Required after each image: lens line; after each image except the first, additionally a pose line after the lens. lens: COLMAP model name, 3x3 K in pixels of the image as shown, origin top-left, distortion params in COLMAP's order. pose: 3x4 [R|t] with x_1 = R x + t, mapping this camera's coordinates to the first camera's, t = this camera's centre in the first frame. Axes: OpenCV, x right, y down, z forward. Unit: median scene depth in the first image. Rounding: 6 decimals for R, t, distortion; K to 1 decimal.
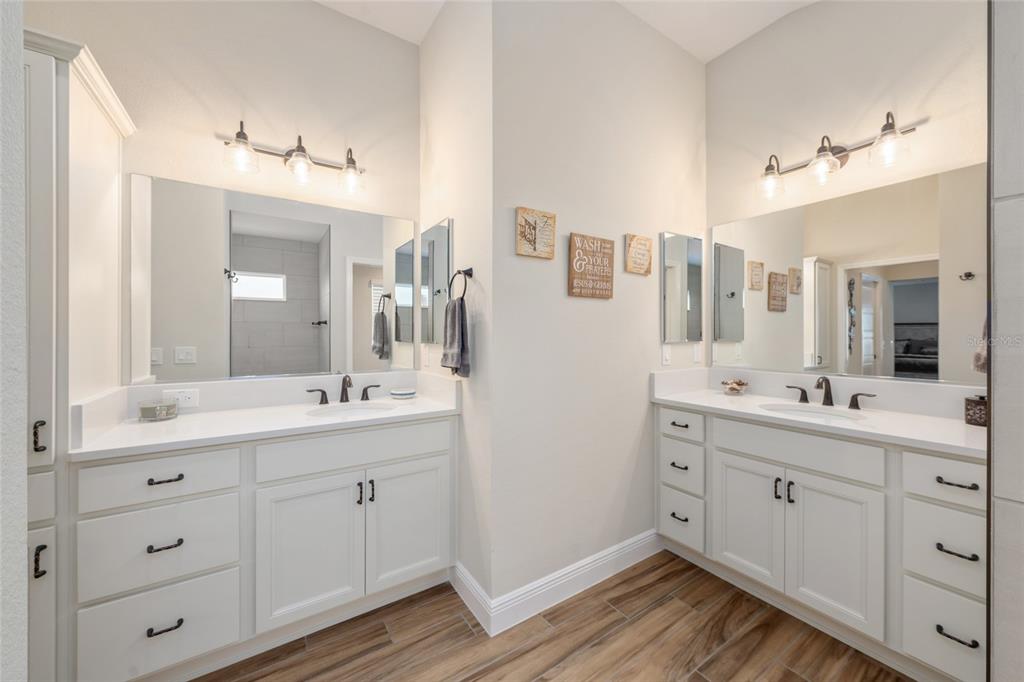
lens RADIAL K [[384.8, 0, 512.0], [0, 384.8, 341.0], [0, 0, 1]] dist [-0.000952, -0.000013]
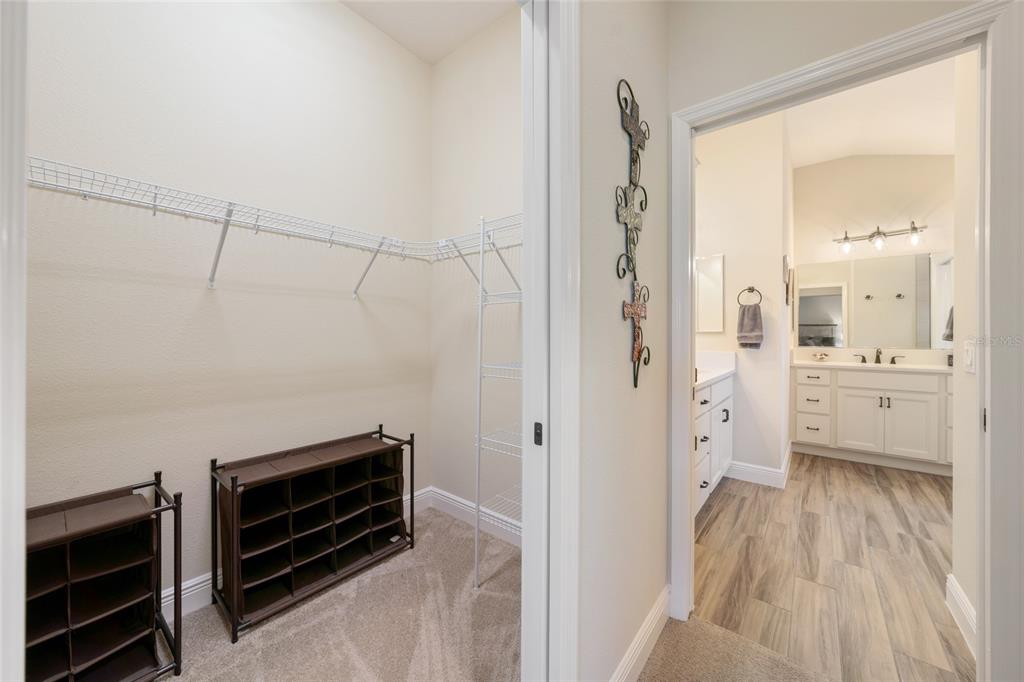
lens RADIAL K [[370.3, 0, 512.0], [0, 370.3, 341.0], [0, 0, 1]] dist [-0.000079, 0.000040]
pose [[0.958465, -0.005043, 0.285164, -1.611361], [0.006016, 0.999979, -0.002537, 0.049811], [-0.285146, 0.004147, 0.958475, -0.300084]]
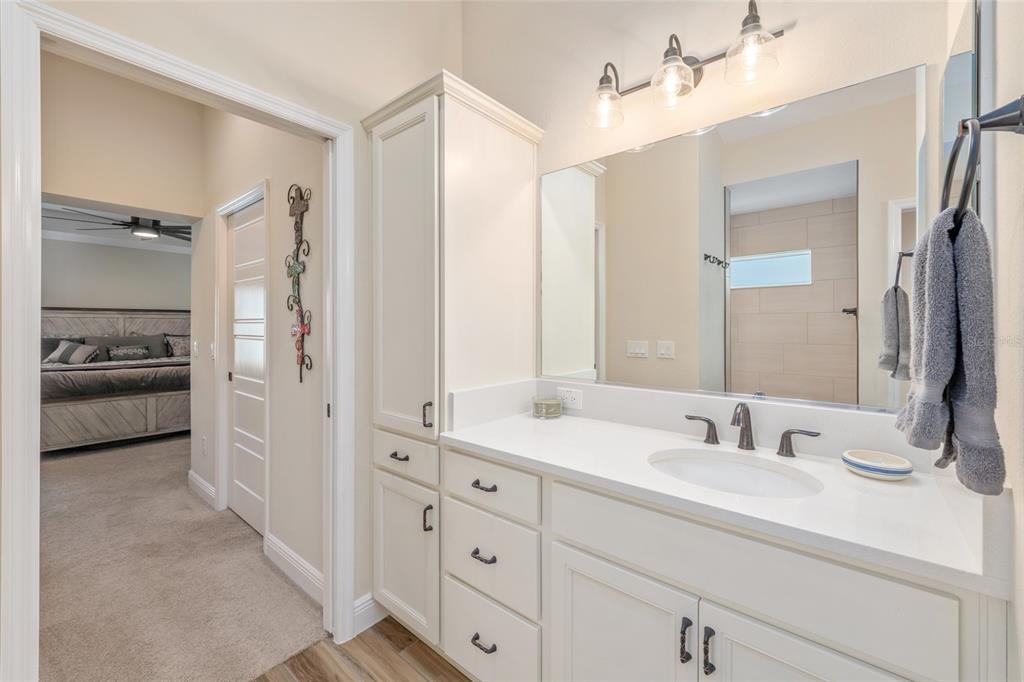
lens RADIAL K [[410.7, 0, 516.7], [0, 410.7, 328.8], [0, 0, 1]] dist [-0.000662, -0.000100]
pose [[0.282815, 0.002255, -0.959172, 0.055618], [-0.013669, 0.999905, -0.001680, -0.015087], [0.959077, 0.013586, 0.282819, 0.551186]]
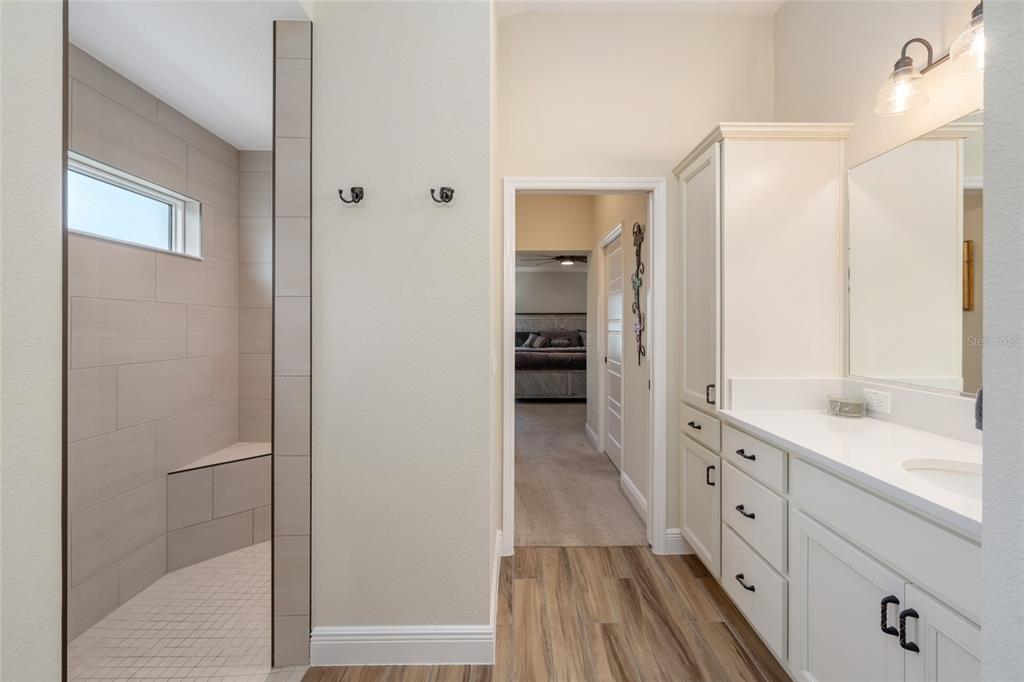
lens RADIAL K [[400.5, 0, 517.8], [0, 400.5, 335.3], [0, 0, 1]] dist [0.001019, 0.000233]
pose [[-0.553683, 0.019353, -0.832503, 0.331570], [-0.013815, 0.999379, 0.032421, -0.018451], [0.832613, 0.029452, -0.553071, 0.759637]]
